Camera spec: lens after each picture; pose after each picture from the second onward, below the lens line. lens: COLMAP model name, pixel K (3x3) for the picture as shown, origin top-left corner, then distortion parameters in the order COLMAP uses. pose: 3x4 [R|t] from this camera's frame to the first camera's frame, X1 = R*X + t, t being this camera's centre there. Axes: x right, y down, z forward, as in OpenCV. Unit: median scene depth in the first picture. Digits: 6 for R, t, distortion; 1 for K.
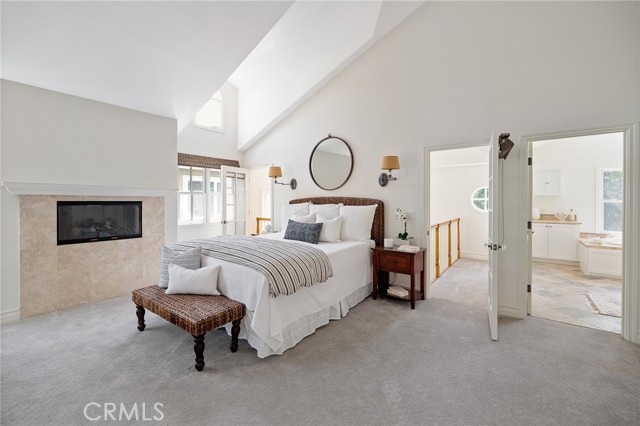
lens RADIAL K [[271.1, 0, 321.1], [0, 271.1, 205.0], [0, 0, 1]] dist [0.001714, 0.000241]
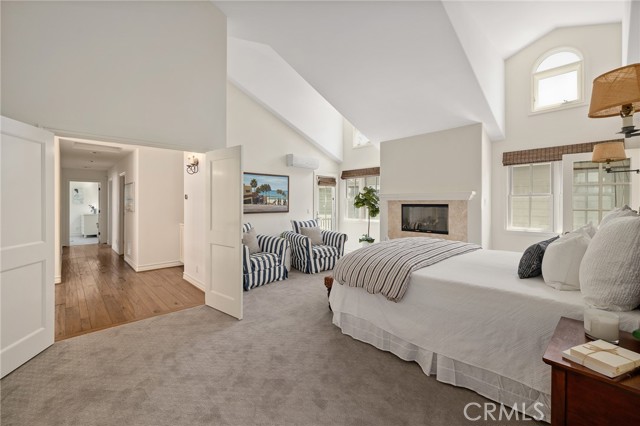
lens RADIAL K [[271.1, 0, 321.1], [0, 271.1, 205.0], [0, 0, 1]] dist [0.001714, 0.000241]
pose [[-0.161271, 0.002667, -0.986906, 0.578665], [-0.018454, 0.999813, 0.005717, -0.007031], [0.986738, 0.019135, -0.161192, 0.612273]]
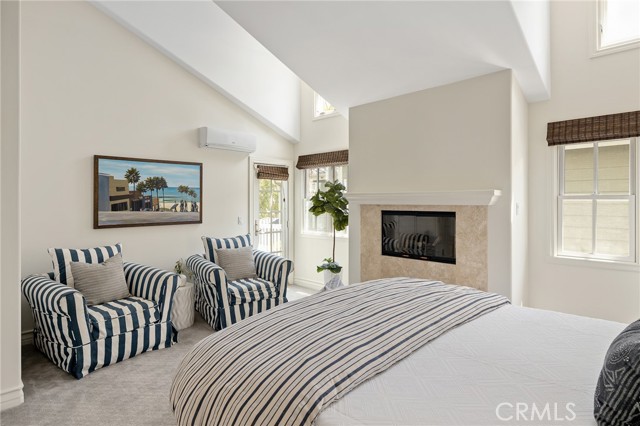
lens RADIAL K [[358.7, 0, 321.6], [0, 358.7, 203.8], [0, 0, 1]] dist [0.000280, -0.000081]
pose [[-0.126794, 0.004397, -0.991919, 0.277024], [-0.016206, 0.999848, 0.006504, -0.034011], [0.991797, 0.016899, -0.126703, 0.742287]]
